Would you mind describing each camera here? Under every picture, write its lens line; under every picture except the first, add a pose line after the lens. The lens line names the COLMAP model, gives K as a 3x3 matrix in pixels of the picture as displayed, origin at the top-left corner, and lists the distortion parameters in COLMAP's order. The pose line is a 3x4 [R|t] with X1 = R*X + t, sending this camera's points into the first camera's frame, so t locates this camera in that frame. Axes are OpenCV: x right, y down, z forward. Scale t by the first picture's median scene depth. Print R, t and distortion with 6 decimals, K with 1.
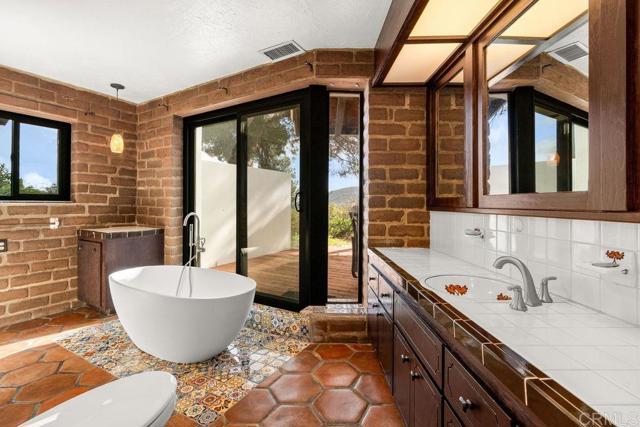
lens RADIAL K [[294.5, 0, 320.9], [0, 294.5, 207.0], [0, 0, 1]] dist [-0.011502, 0.000222]
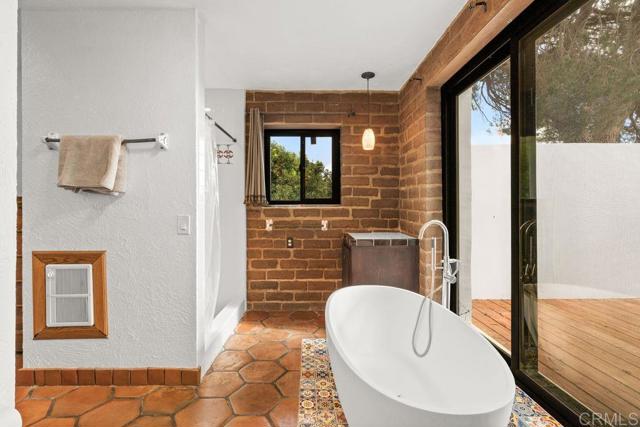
lens RADIAL K [[294.5, 0, 320.9], [0, 294.5, 207.0], [0, 0, 1]] dist [-0.011502, 0.000222]
pose [[0.498473, -0.003747, -0.866897, 0.009505], [-0.005371, 0.999958, -0.007410, -0.004518], [0.866889, 0.008350, 0.498432, 0.522497]]
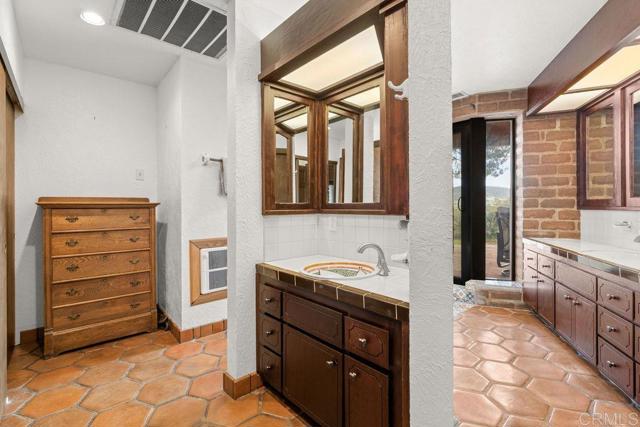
lens RADIAL K [[296.2, 0, 319.8], [0, 296.2, 209.8], [0, 0, 1]] dist [-0.000164, 0.000127]
pose [[0.941779, -0.005428, -0.336190, -0.249947], [0.005701, 0.999984, -0.000173, 0.006538], [0.336186, -0.001753, 0.941794, -0.561436]]
